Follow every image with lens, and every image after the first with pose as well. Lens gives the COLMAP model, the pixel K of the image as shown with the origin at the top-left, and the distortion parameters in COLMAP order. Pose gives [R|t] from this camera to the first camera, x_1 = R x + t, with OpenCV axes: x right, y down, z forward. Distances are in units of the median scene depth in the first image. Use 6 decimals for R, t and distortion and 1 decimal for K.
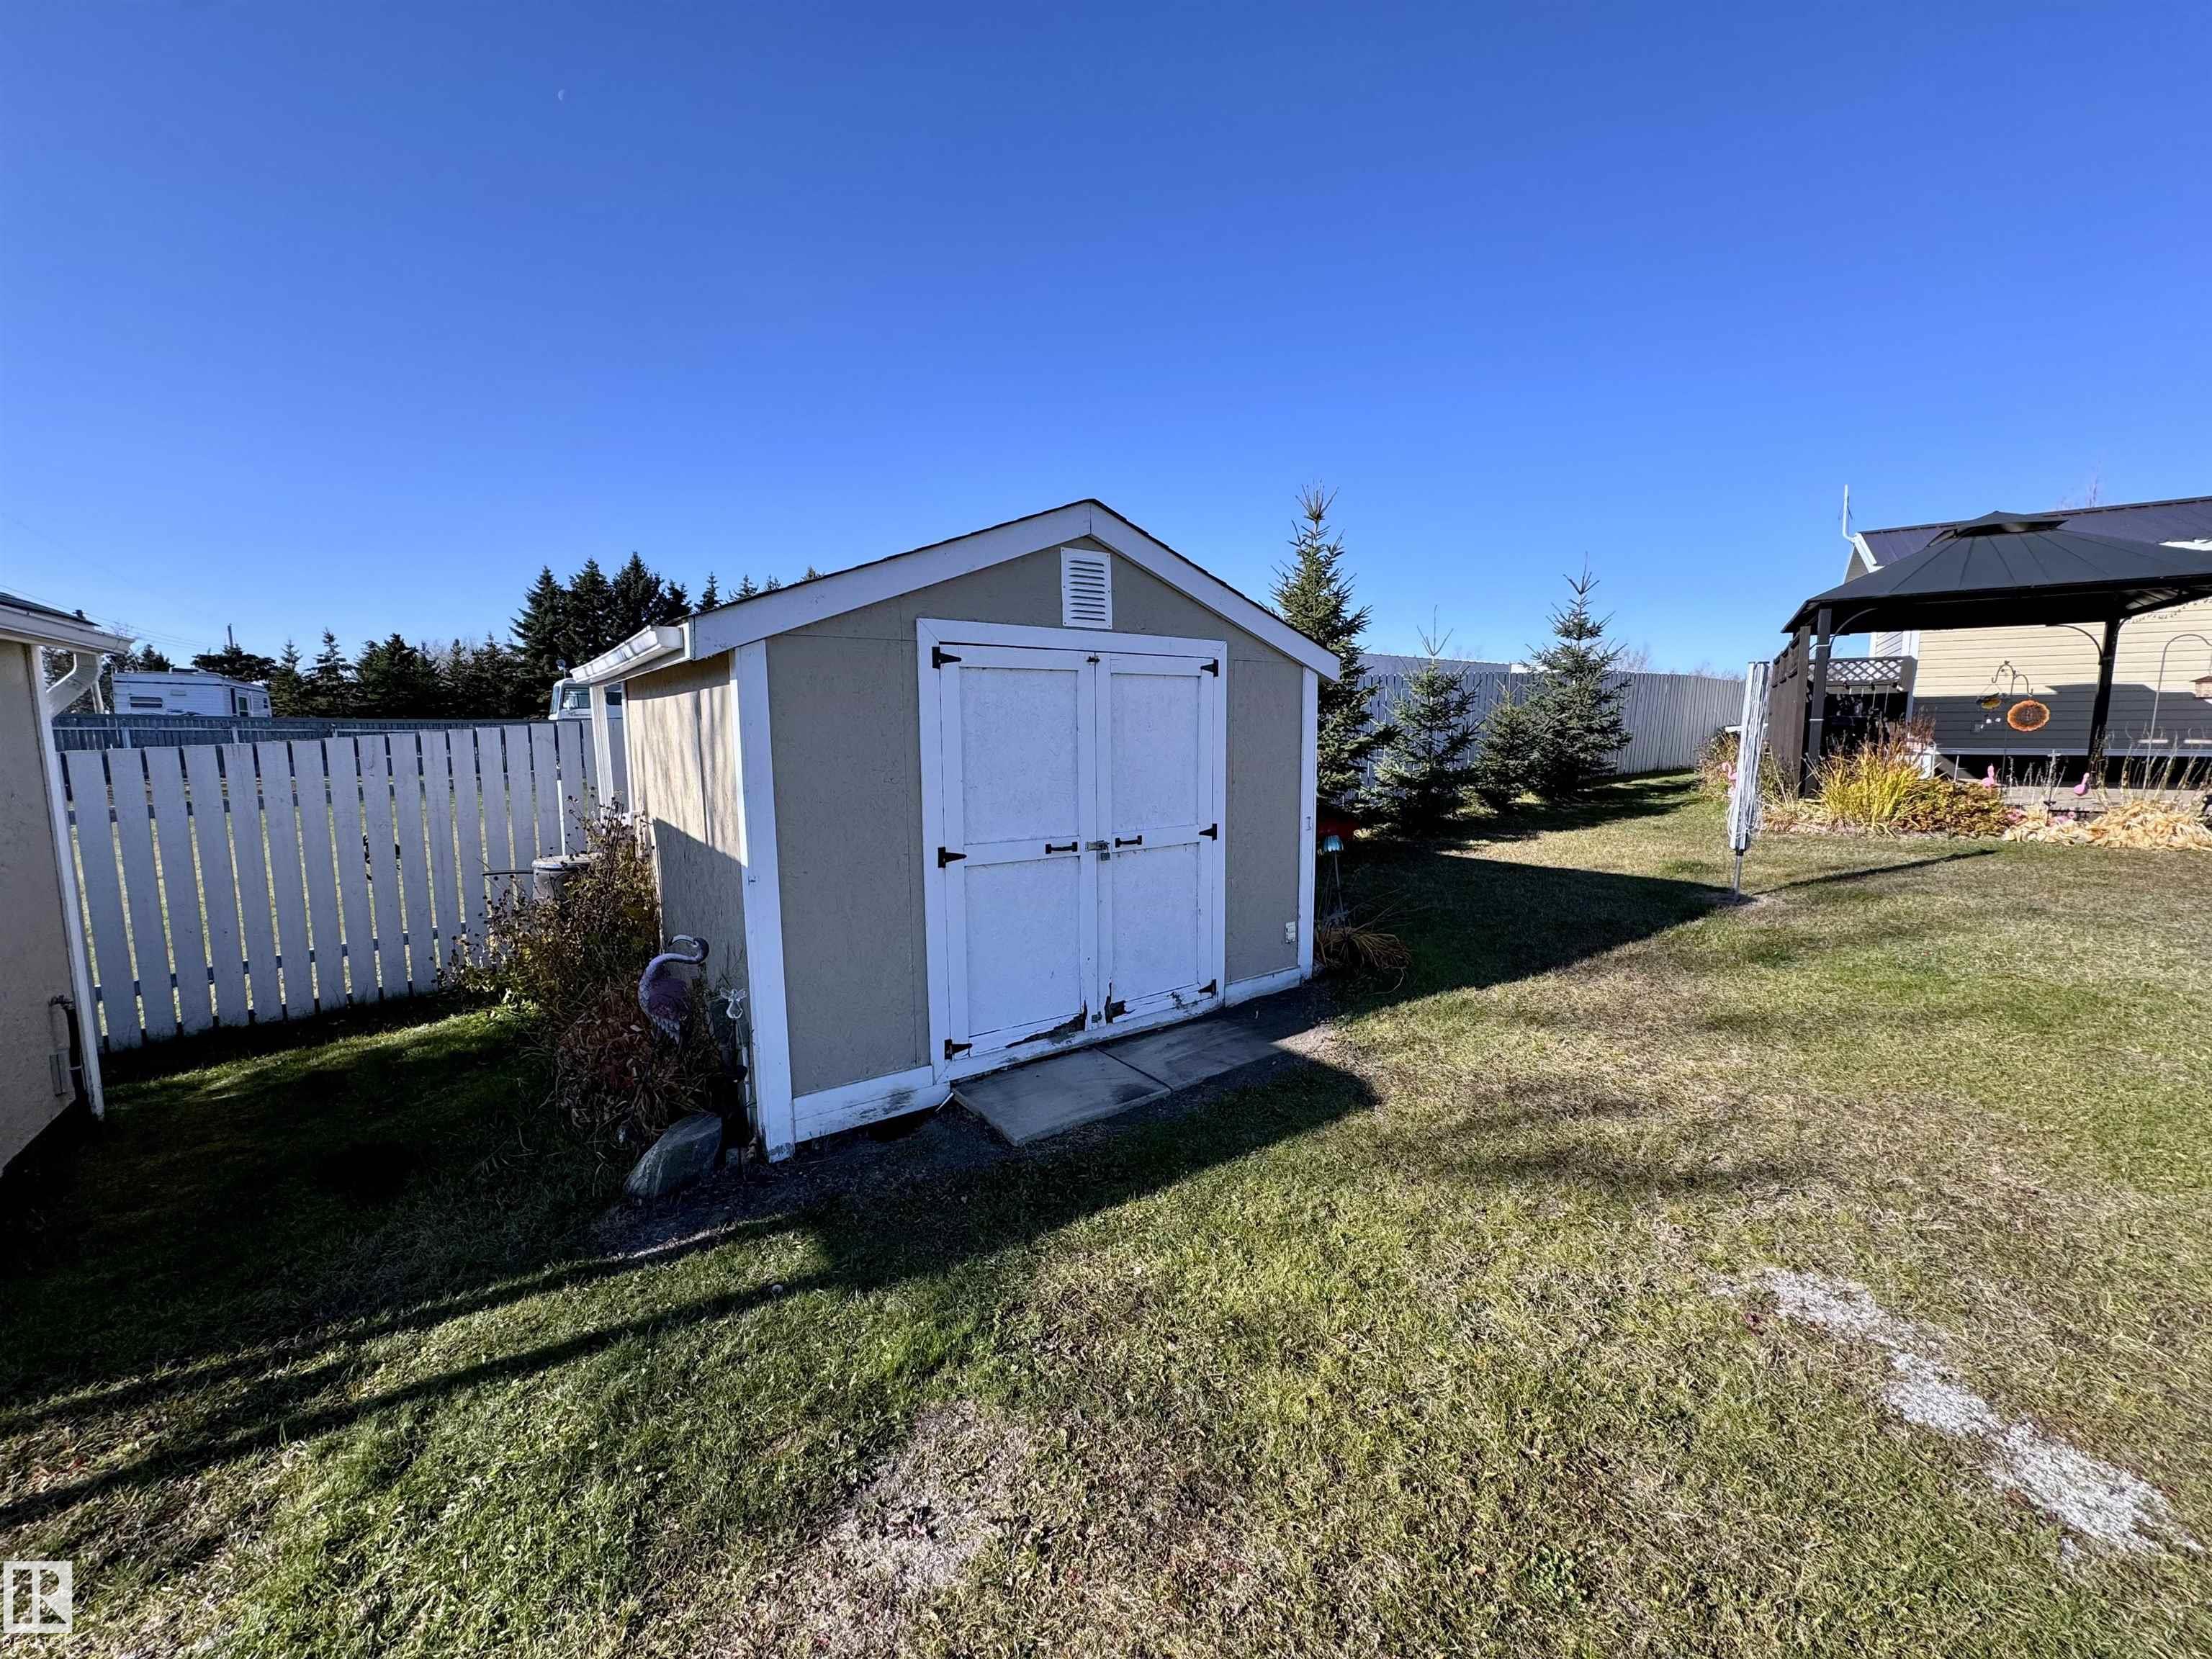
lens RADIAL K [[876.0, 0, 1105.5], [0, 876.0, 827.7], [0, 0, 1]] dist [-0.000945, 0.000424]
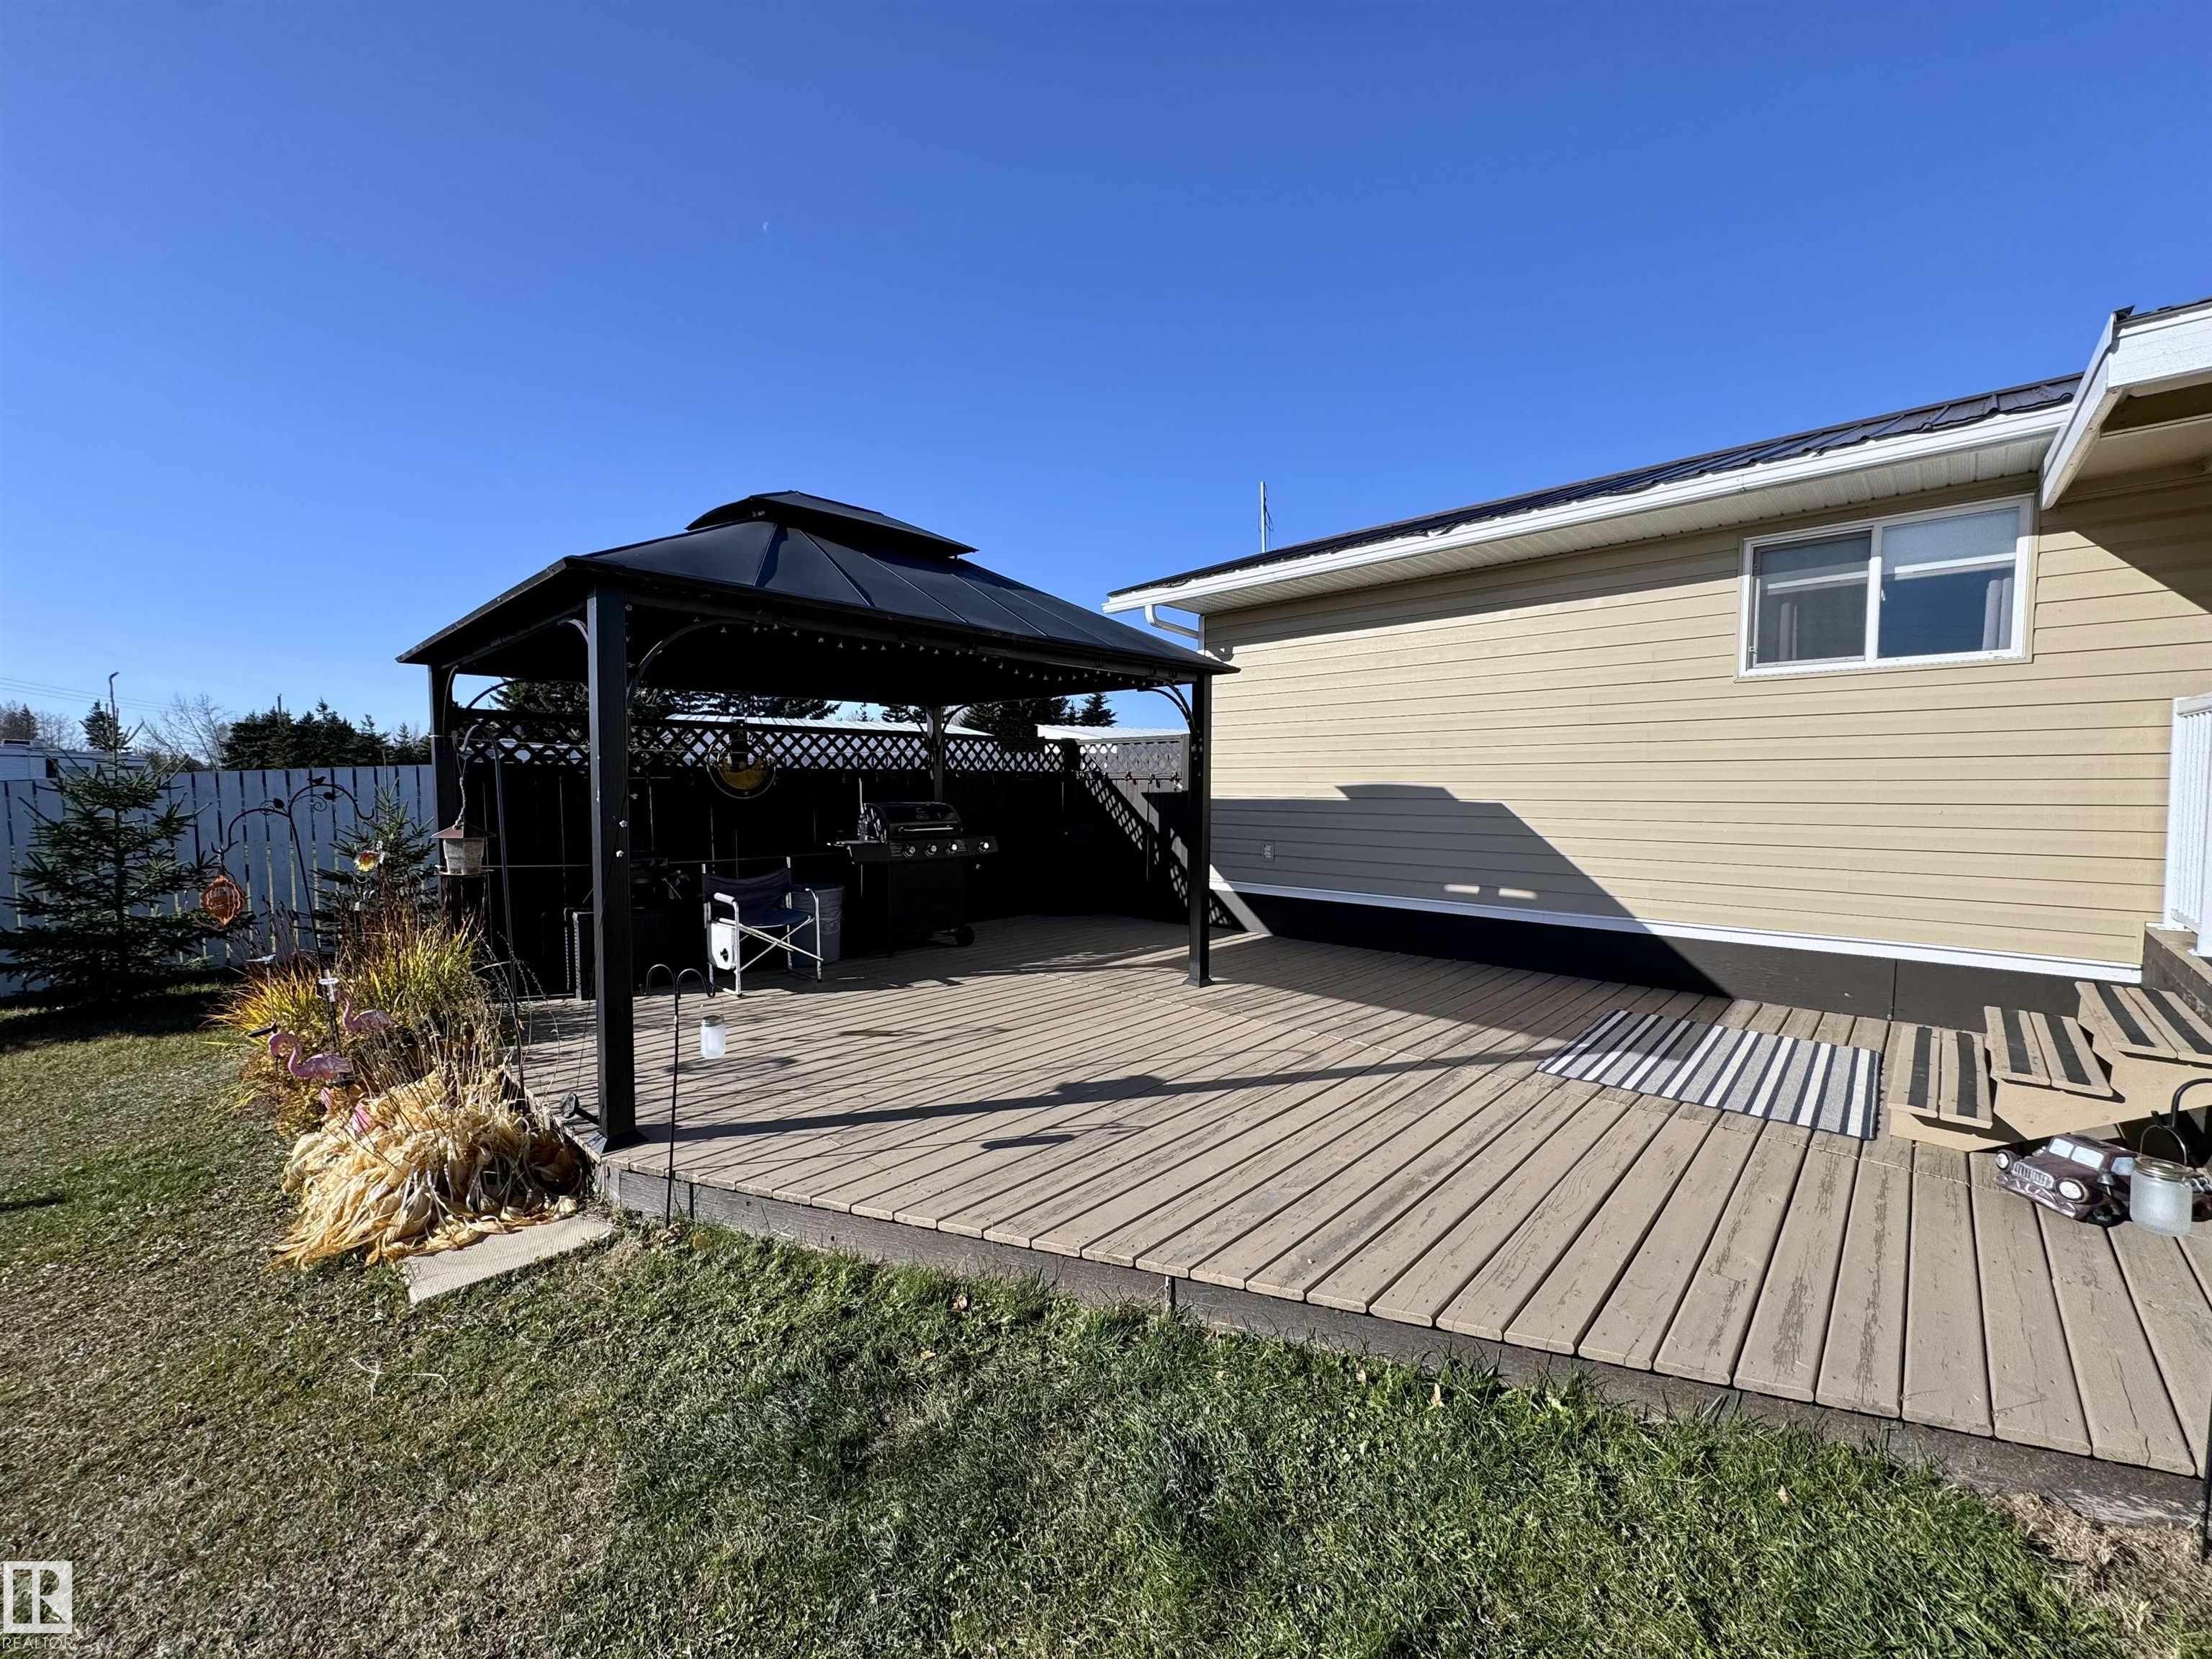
lens RADIAL K [[876.0, 0, 1106.3], [0, 876.0, 821.4], [0, 0, 1]] dist [-0.000945, 0.000424]
pose [[0.993203, 0.009299, -0.116023, 1.142271], [-0.017876, 0.997164, -0.073105, -0.105914], [0.115014, 0.074682, 0.990553, 0.460546]]
